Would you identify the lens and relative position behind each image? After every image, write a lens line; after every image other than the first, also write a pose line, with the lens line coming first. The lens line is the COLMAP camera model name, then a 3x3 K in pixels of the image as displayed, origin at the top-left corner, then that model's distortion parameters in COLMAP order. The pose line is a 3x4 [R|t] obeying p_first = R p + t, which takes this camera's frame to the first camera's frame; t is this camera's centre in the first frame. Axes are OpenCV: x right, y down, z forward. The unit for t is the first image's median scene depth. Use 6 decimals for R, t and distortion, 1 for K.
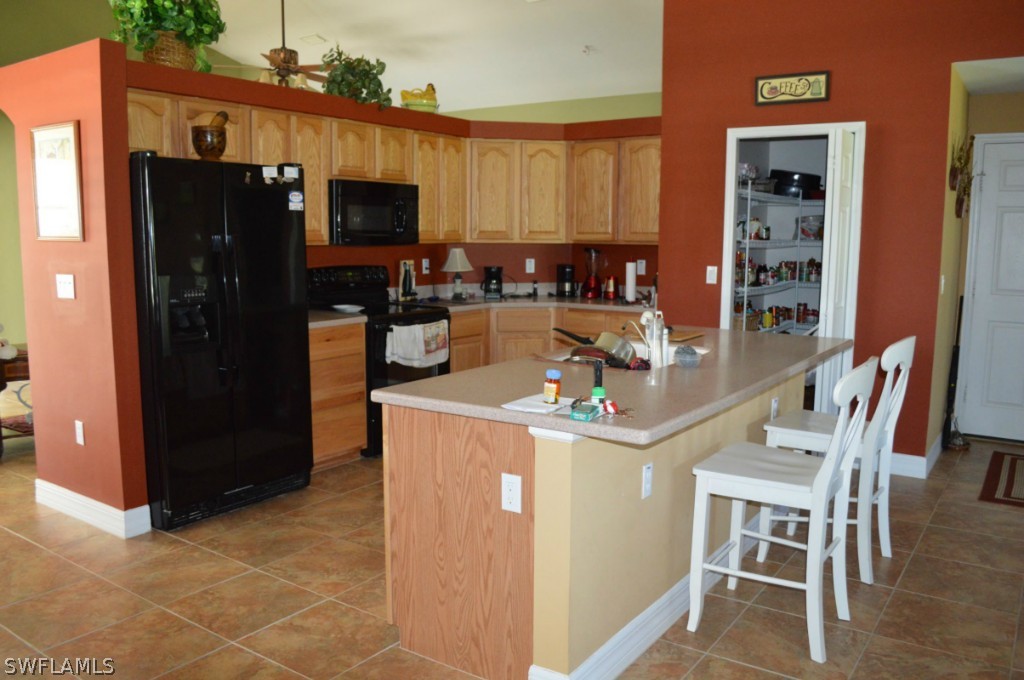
lens RADIAL K [[823.3, 0, 512.0], [0, 823.3, 340.0], [0, 0, 1]] dist [-0.071097, -0.001874]
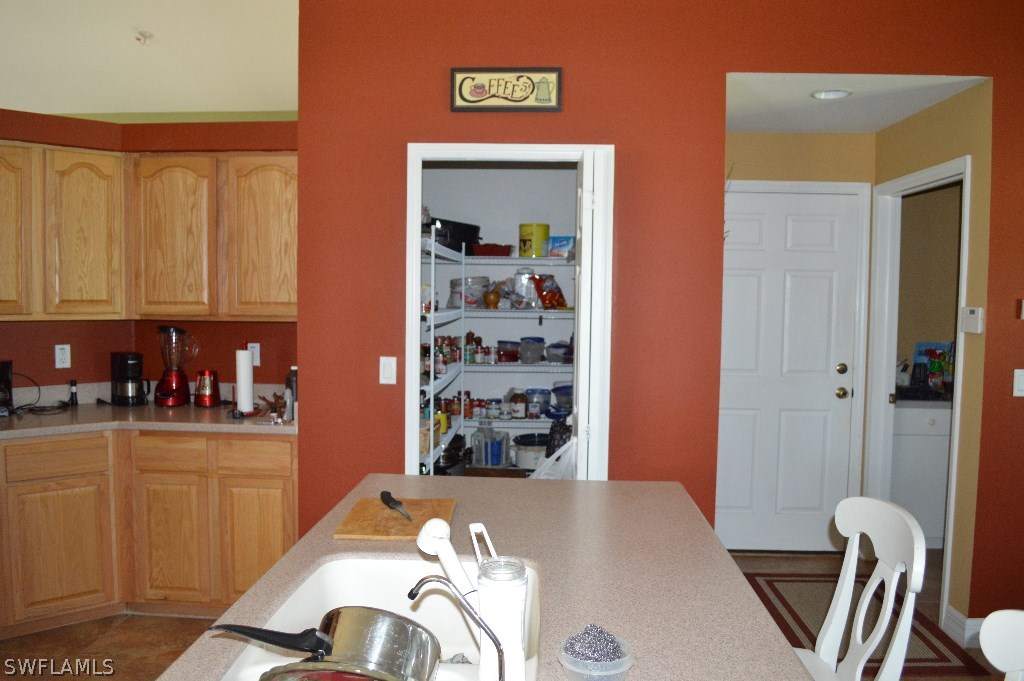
lens RADIAL K [[823.3, 0, 512.0], [0, 823.3, 340.5], [0, 0, 1]] dist [-0.071097, -0.001874]
pose [[0.851485, -0.025800, 0.523744, -0.006697], [0.060325, 0.996977, -0.048961, -0.056812], [-0.520898, 0.073284, 0.850467, 0.351256]]
